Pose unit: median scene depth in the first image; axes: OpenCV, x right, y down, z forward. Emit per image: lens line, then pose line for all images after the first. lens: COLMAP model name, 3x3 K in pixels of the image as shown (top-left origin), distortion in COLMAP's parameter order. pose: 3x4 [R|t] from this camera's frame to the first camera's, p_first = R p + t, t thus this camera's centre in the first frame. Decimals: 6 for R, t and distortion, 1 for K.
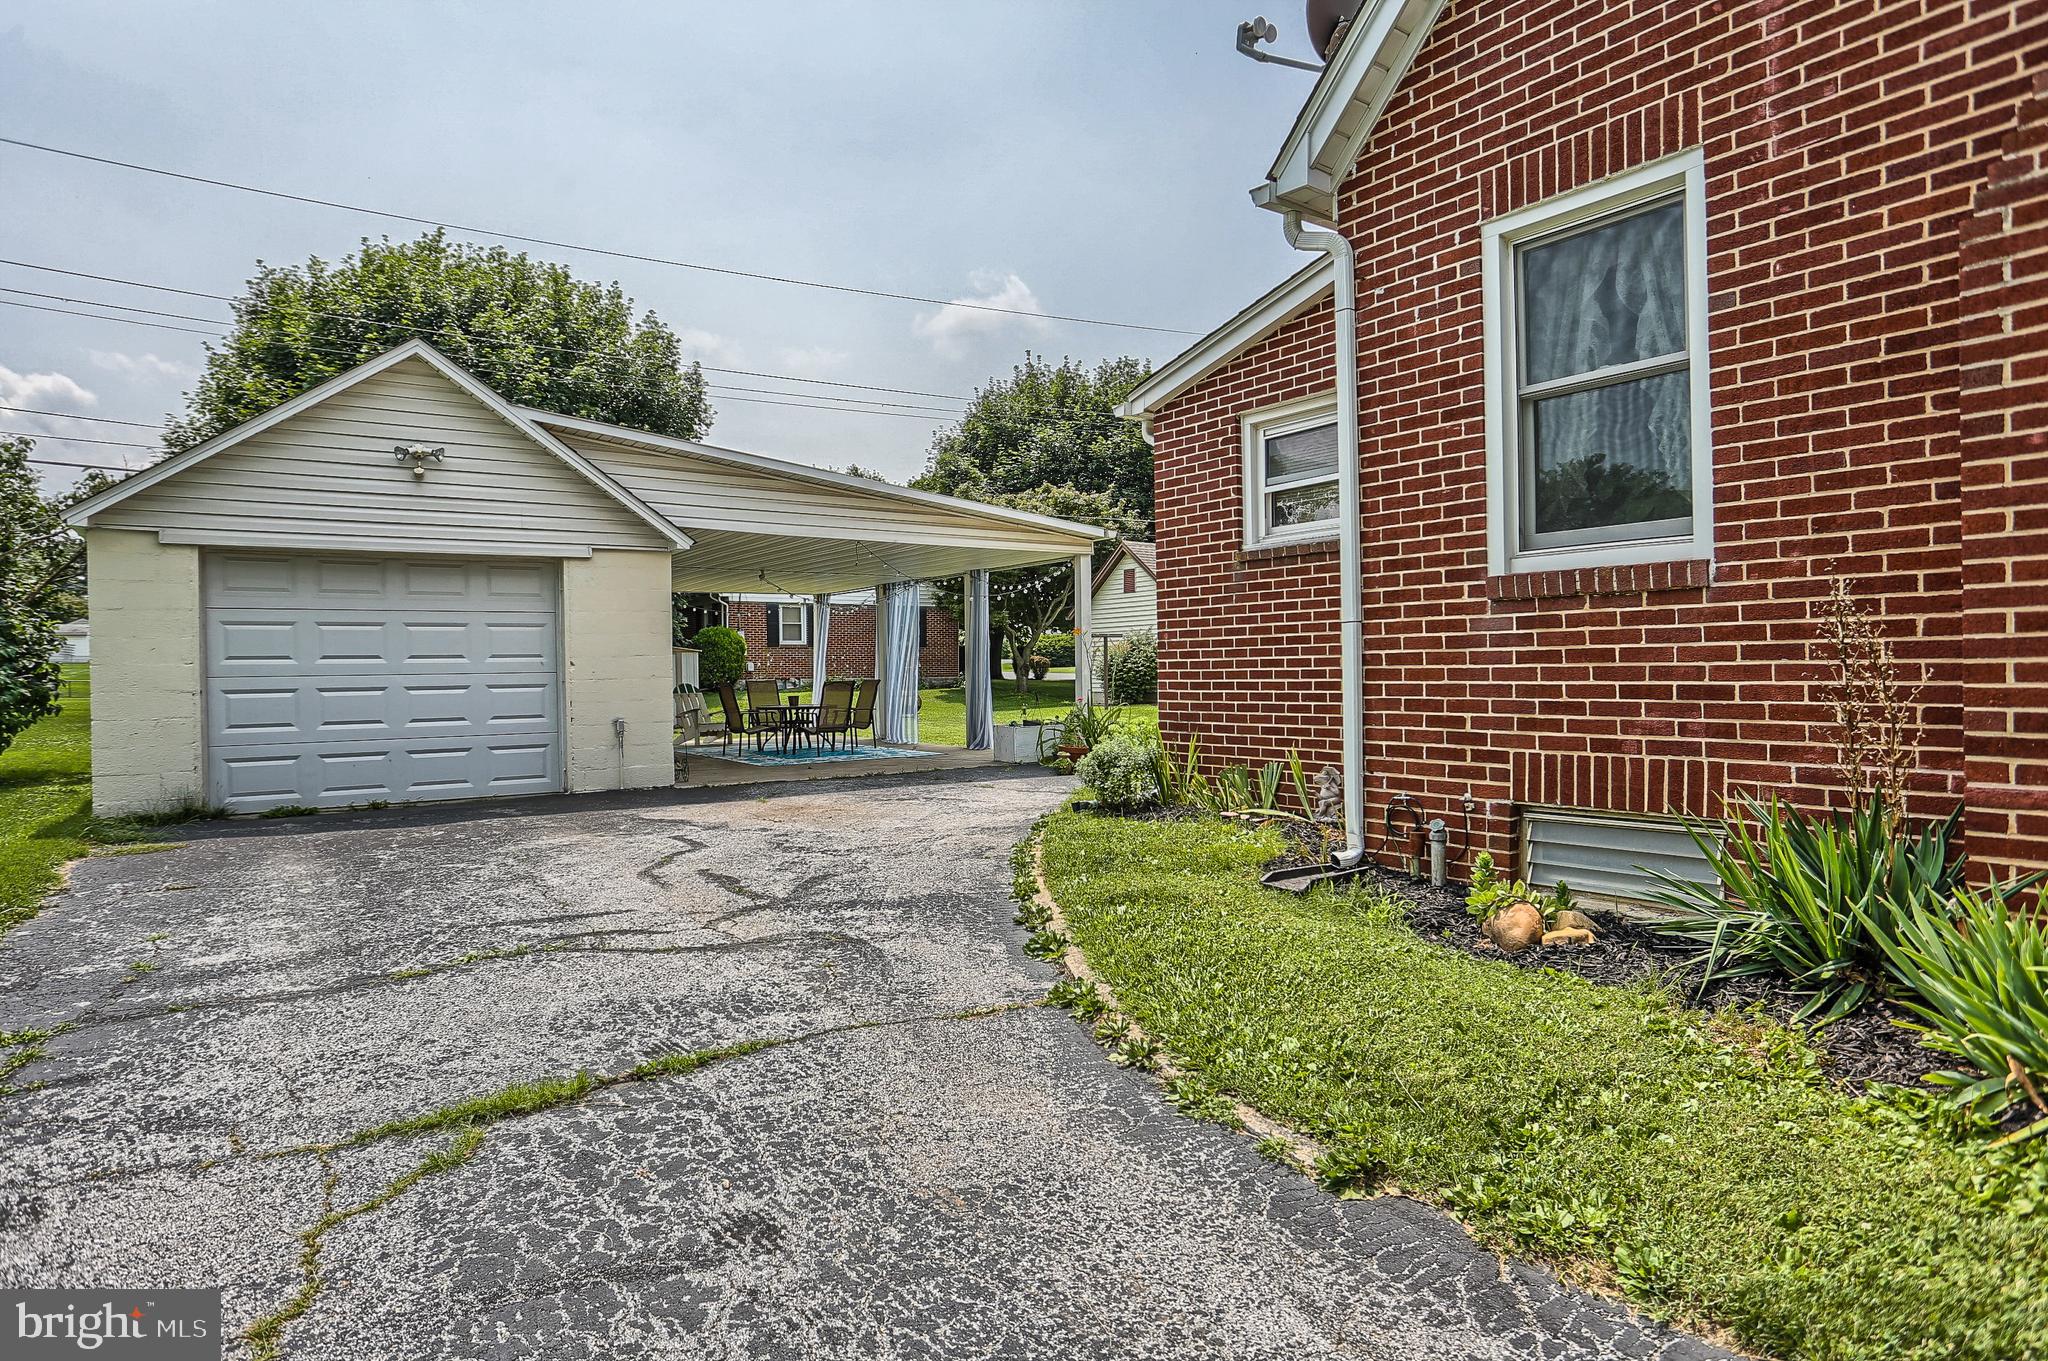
lens RADIAL K [[1175.1, 0, 1024.0], [0, 1175.1, 680.5], [0, 0, 1]] dist [-0.031831, 0.001134]
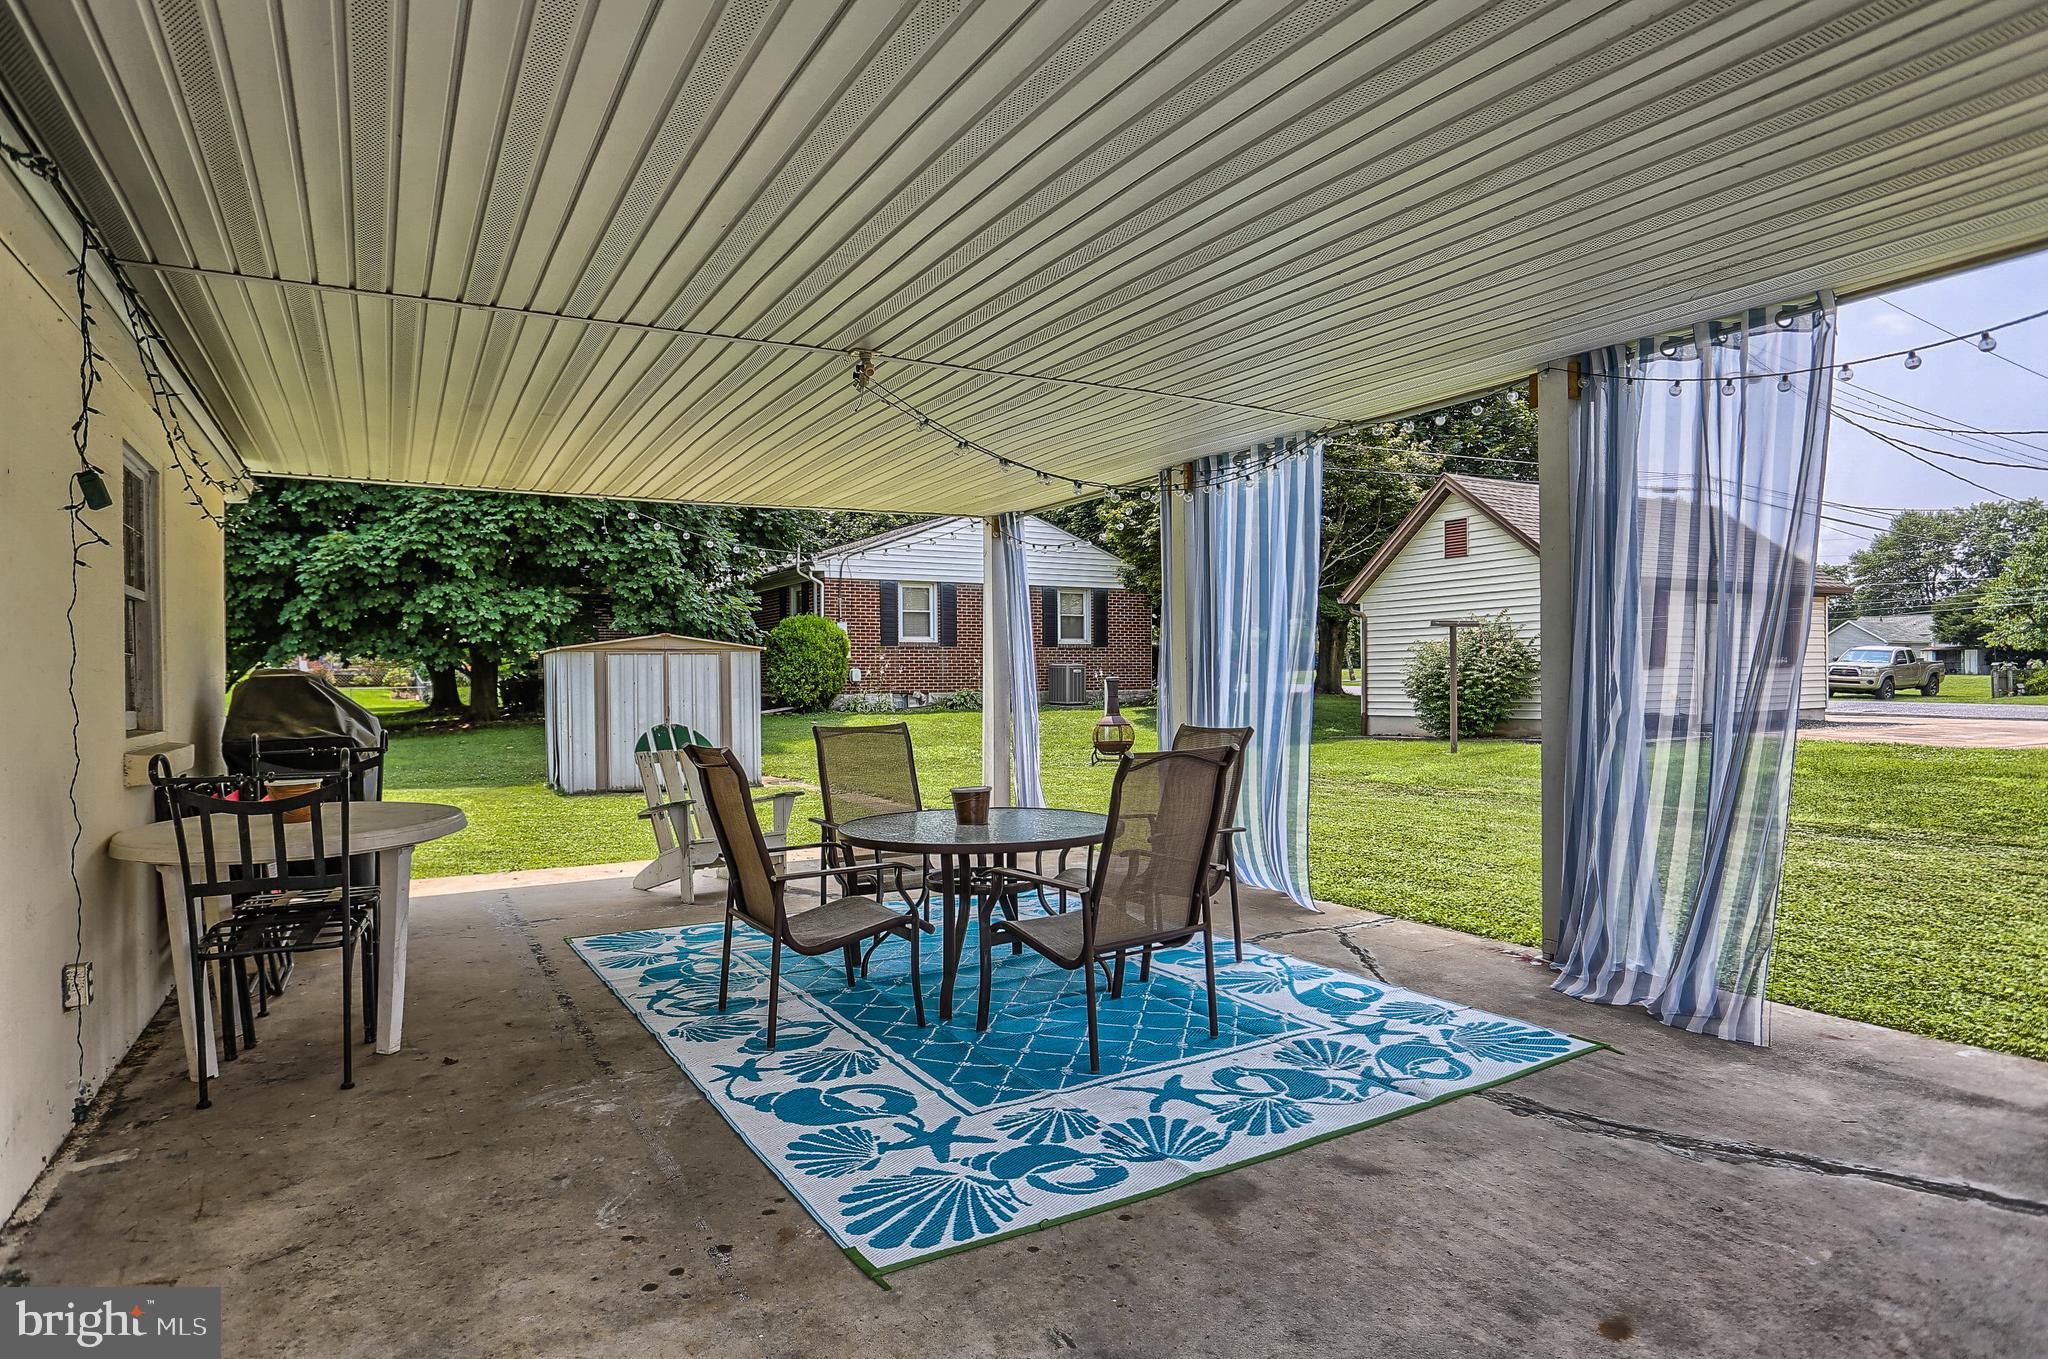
lens RADIAL K [[1092.3, 0, 1024.0], [0, 1092.3, 679.5], [0, 0, 1]] dist [-0.063842, 0.000262]
pose [[0.996382, 0.002099, -0.084963, -0.228899], [-0.002546, 0.999984, -0.005149, -0.017093], [0.084951, 0.005347, 0.996371, 1.051345]]
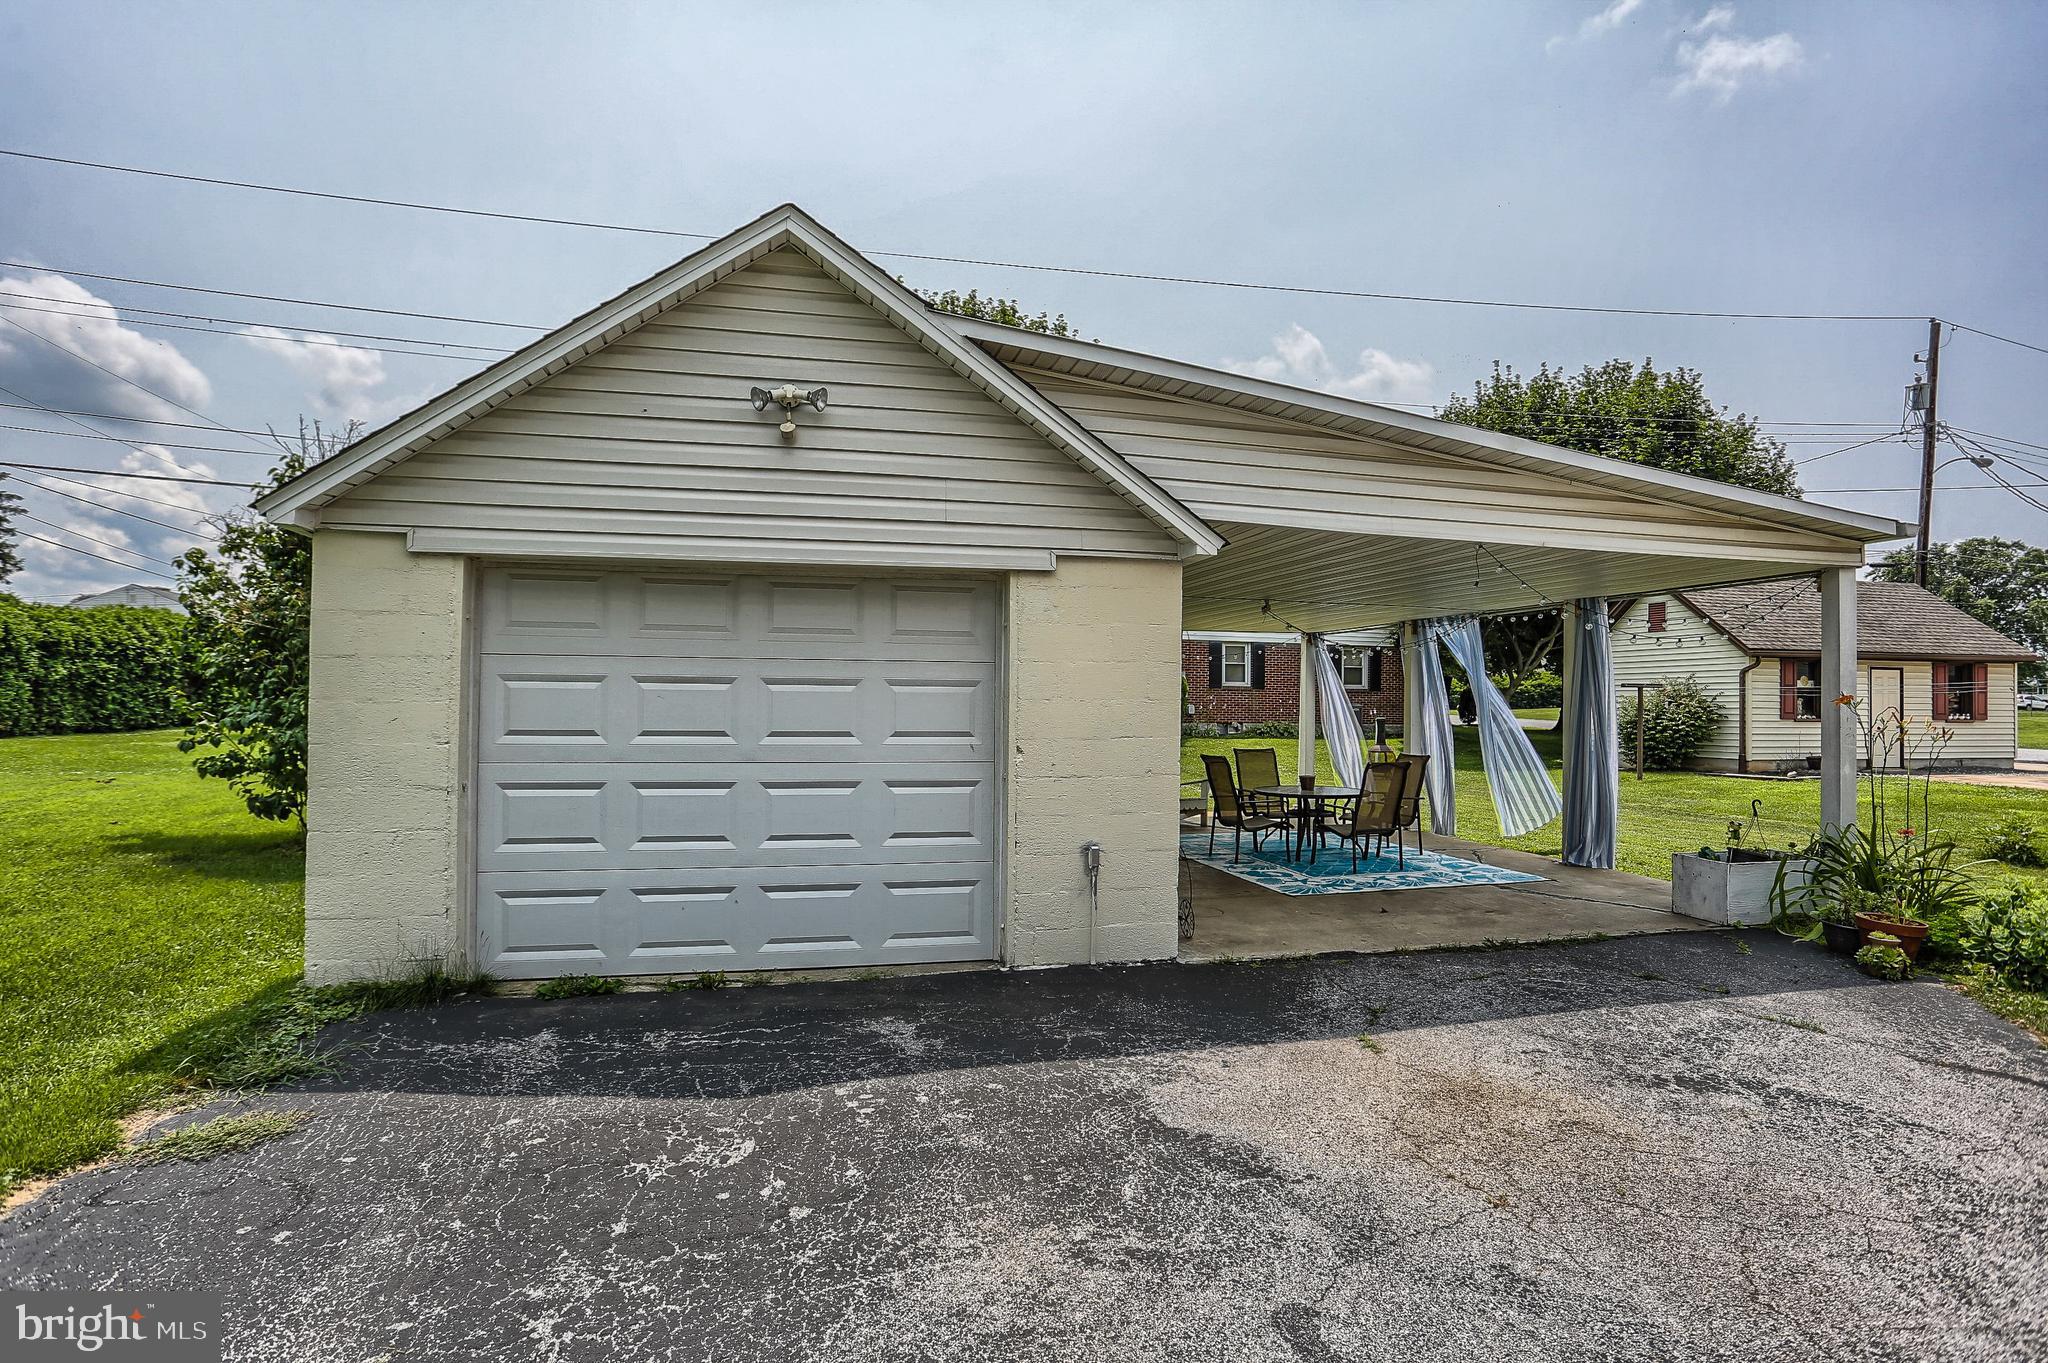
lens RADIAL K [[1026.5, 0, 1022.5], [0, 1026.5, 687.9], [0, 0, 1]] dist [-0.073592, 0.029068]
pose [[0.937602, 0.019654, -0.347153, -0.205461], [-0.025928, 0.999574, -0.013437, -0.038996], [0.346741, 0.021599, 0.937712, 0.513649]]
